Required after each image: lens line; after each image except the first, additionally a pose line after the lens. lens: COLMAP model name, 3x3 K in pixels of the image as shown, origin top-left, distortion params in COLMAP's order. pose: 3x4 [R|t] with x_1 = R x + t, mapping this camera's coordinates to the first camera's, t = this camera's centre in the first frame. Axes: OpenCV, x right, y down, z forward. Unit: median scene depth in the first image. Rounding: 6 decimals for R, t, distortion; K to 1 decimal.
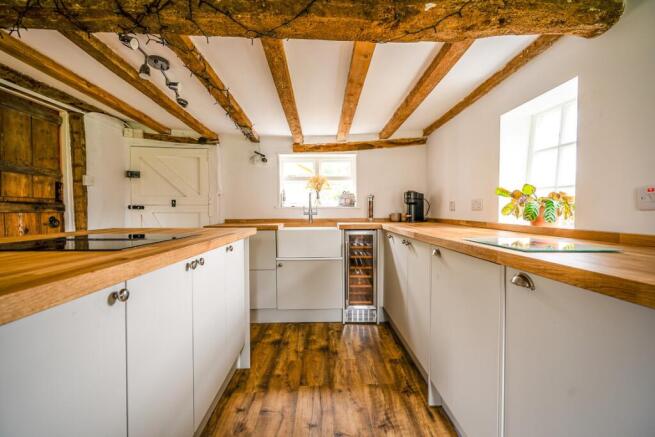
lens RADIAL K [[297.1, 0, 327.5], [0, 297.1, 218.5], [0, 0, 1]] dist [-0.001510, 0.000508]
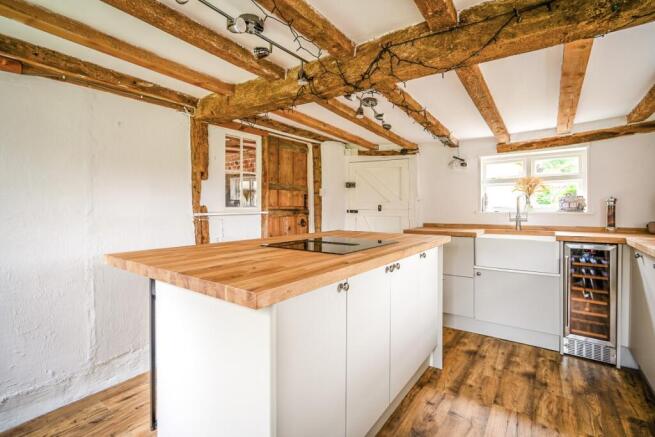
lens RADIAL K [[297.1, 0, 327.5], [0, 297.1, 218.5], [0, 0, 1]] dist [-0.001510, 0.000508]
pose [[0.793553, 0.016031, -0.608290, 0.037655], [-0.014347, 0.999868, 0.007634, -0.024381], [0.608332, 0.002669, 0.793678, -0.063193]]
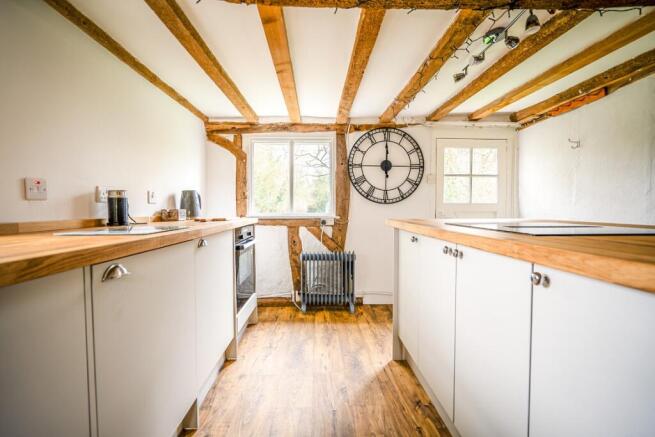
lens RADIAL K [[297.1, 0, 327.5], [0, 297.1, 218.5], [0, 0, 1]] dist [-0.001510, 0.000508]
pose [[-0.999772, 0.002637, -0.021201, 0.005138], [0.001338, 0.998133, 0.061069, -0.007359], [0.021323, 0.061027, -0.997908, 0.671722]]
